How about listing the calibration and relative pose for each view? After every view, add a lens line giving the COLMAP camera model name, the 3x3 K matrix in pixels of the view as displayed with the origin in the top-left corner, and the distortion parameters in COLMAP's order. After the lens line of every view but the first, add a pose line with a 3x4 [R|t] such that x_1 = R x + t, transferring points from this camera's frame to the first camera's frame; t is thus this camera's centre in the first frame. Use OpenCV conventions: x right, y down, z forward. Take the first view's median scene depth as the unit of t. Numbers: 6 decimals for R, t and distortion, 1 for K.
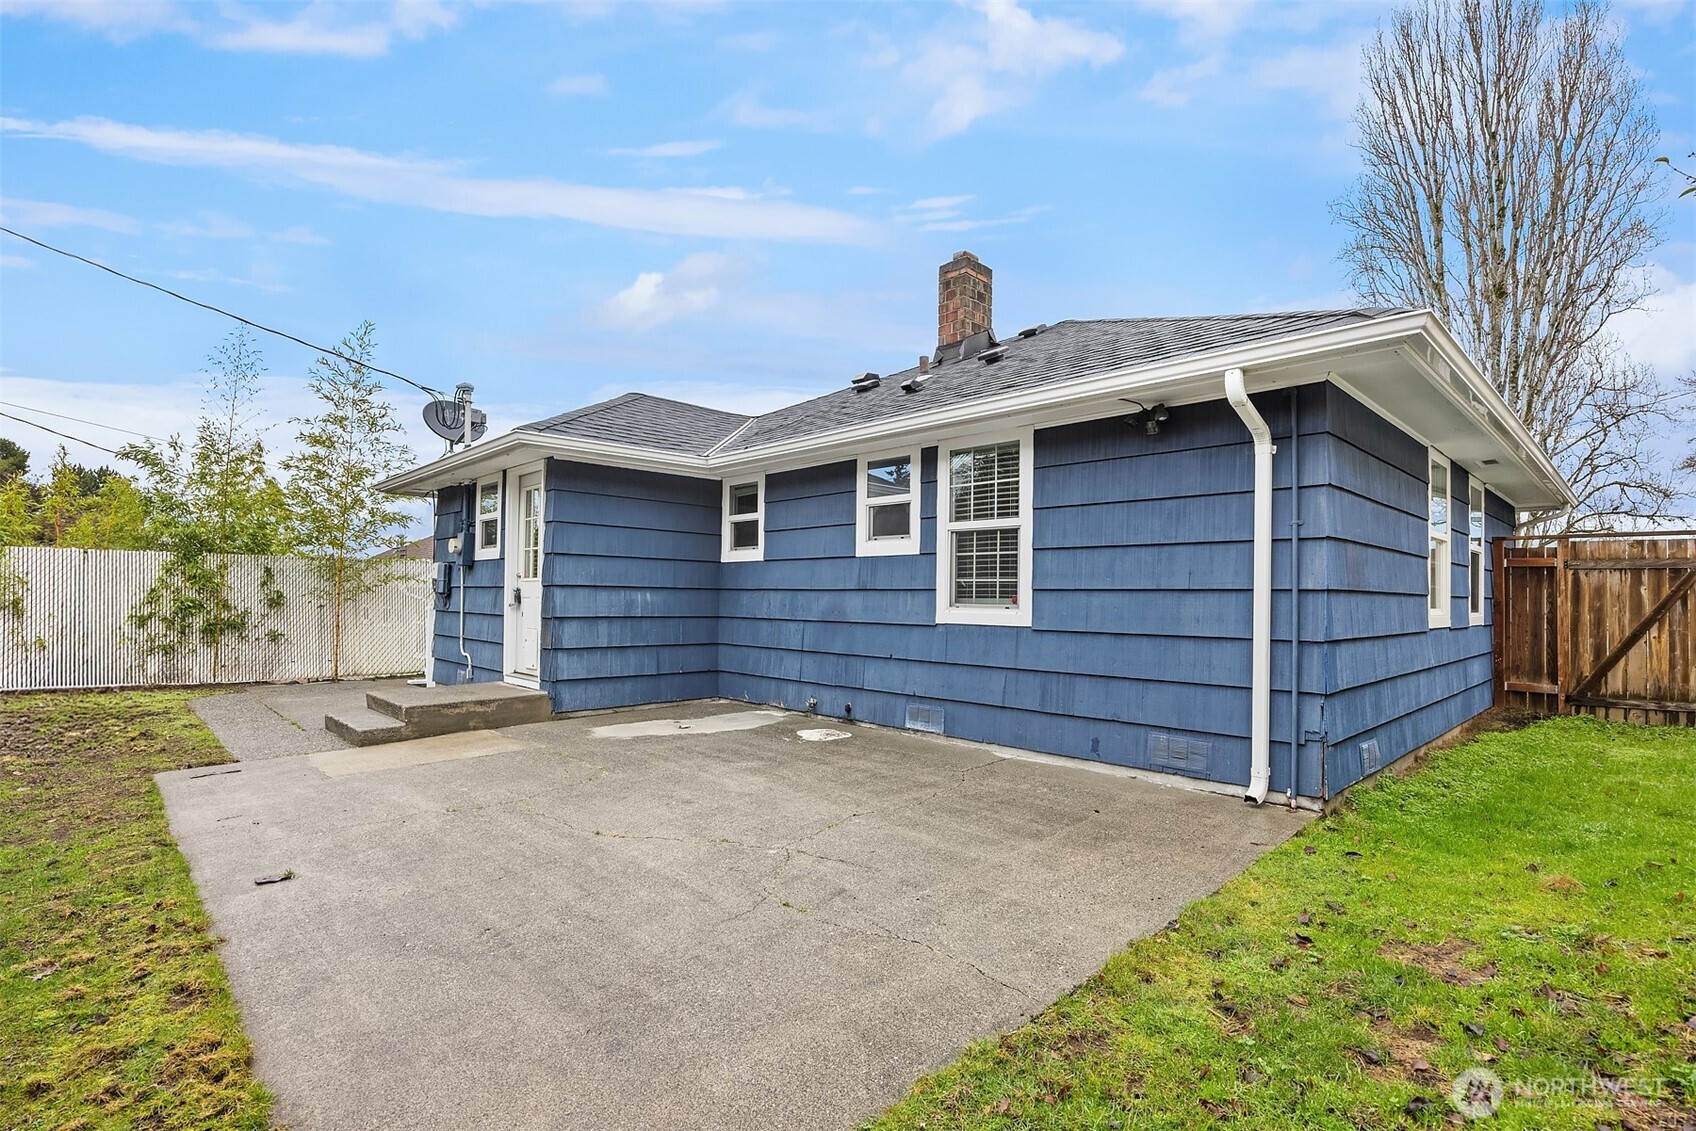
lens RADIAL K [[780.6, 0, 852.4], [0, 780.6, 586.8], [0, 0, 1]] dist [-0.000831, -0.000214]
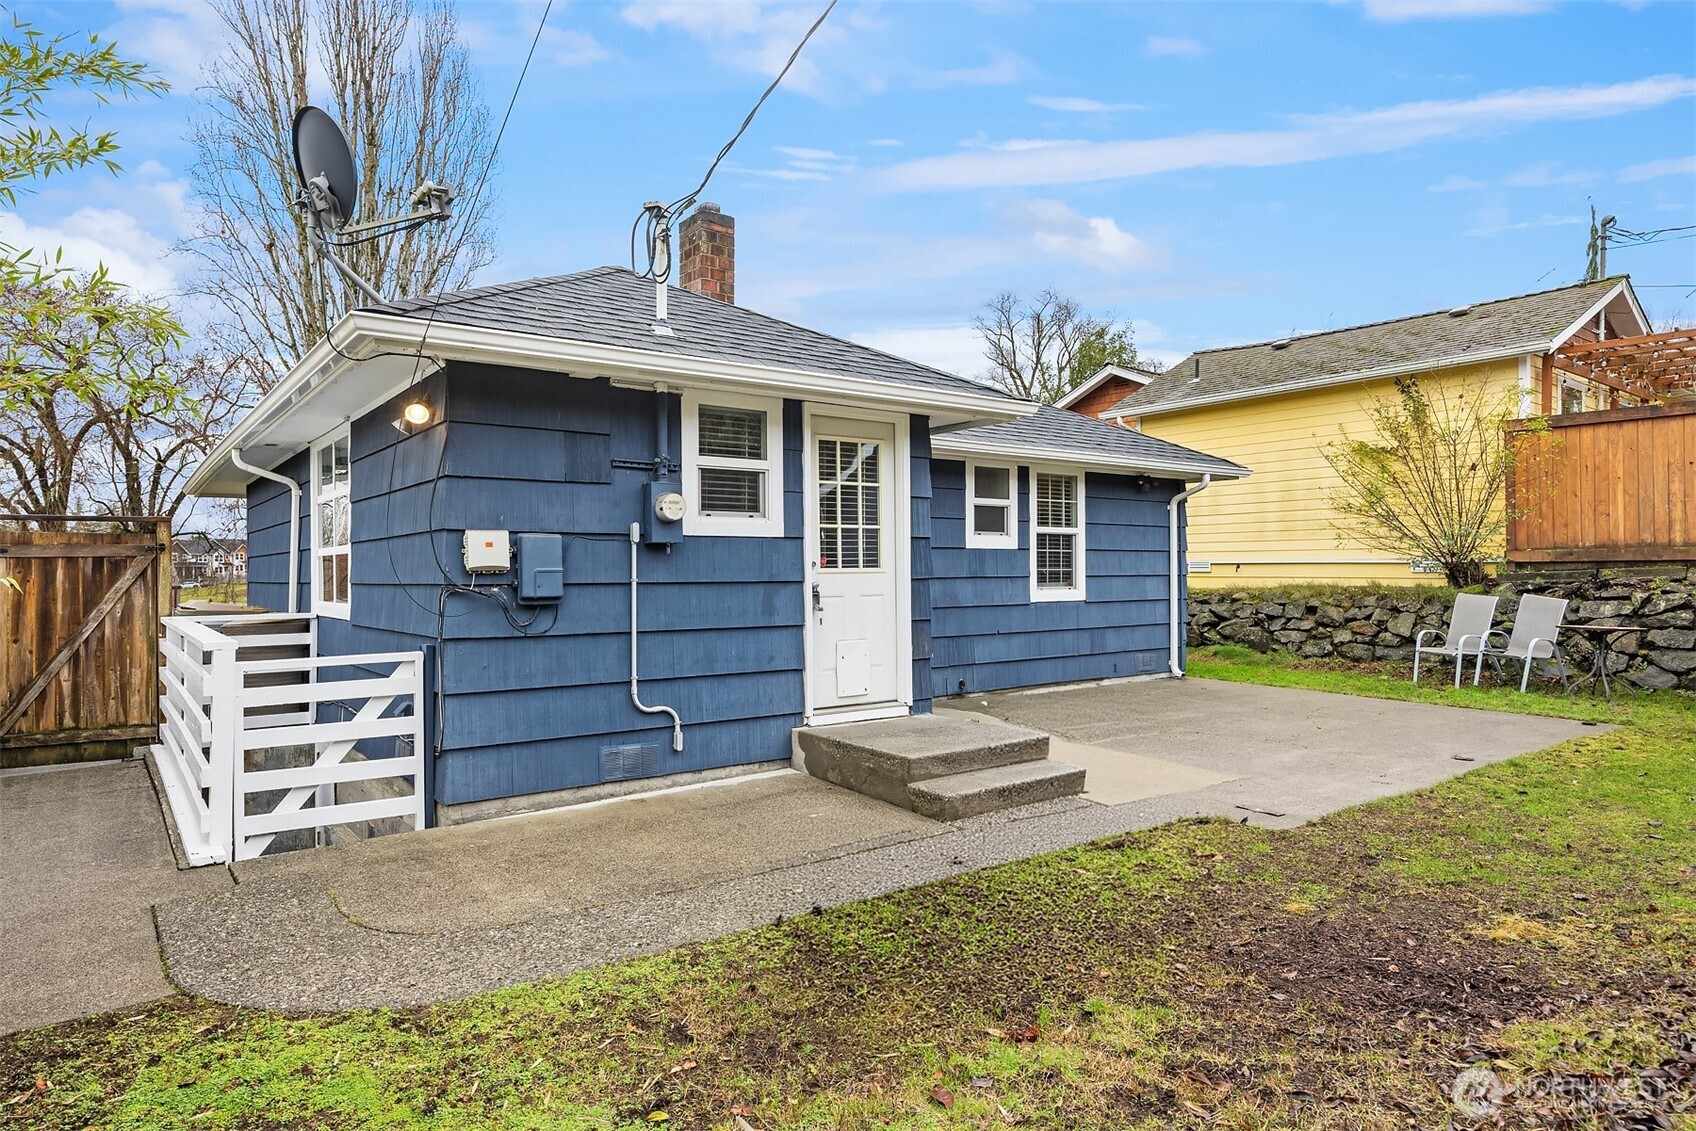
lens RADIAL K [[1022.4, 0, 848.0], [0, 1022.4, 565.5], [0, 0, 1]] dist [-0.002441, -0.001579]
pose [[0.126497, -0.006370, 0.991947, -1.674820], [-0.008610, 0.999935, 0.007519, -0.026097], [-0.991930, -0.009492, 0.126434, 1.109761]]
